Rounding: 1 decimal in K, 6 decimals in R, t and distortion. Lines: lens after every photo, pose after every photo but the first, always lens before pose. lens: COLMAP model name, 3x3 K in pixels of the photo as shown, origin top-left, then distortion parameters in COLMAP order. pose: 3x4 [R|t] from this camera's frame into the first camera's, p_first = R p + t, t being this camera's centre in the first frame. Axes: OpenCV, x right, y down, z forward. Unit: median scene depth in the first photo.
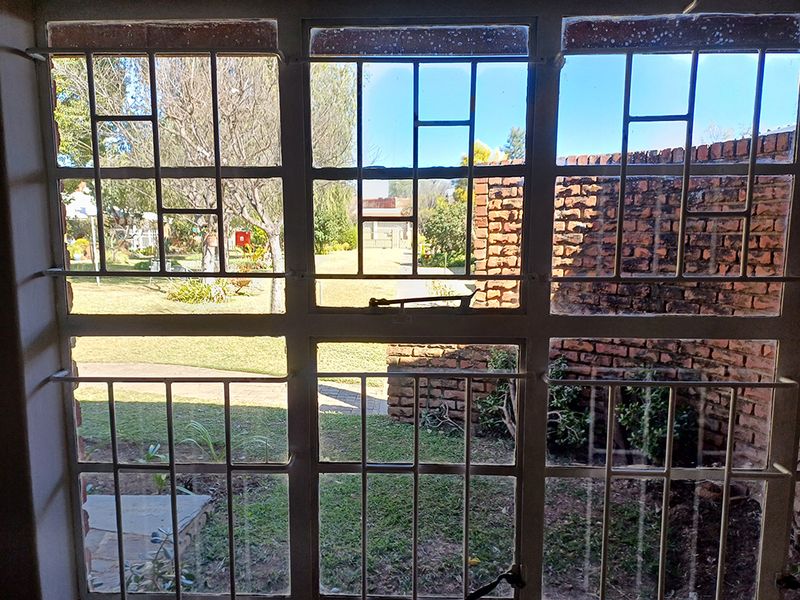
lens RADIAL K [[580.3, 0, 399.3], [0, 580.3, 301.8], [0, 0, 1]] dist [0.006240, -0.001530]
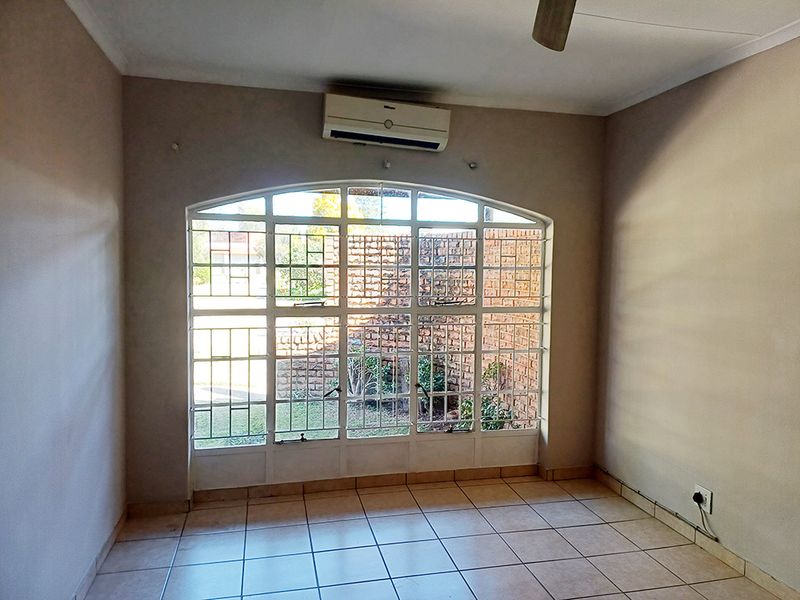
lens RADIAL K [[580.3, 0, 397.7], [0, 580.3, 301.3], [0, 0, 1]] dist [0.006240, -0.001530]
pose [[0.969008, -0.003870, 0.247001, -0.279320], [0.018657, 0.998168, -0.057555, 0.177037], [-0.246326, 0.060380, 0.967305, -2.255793]]
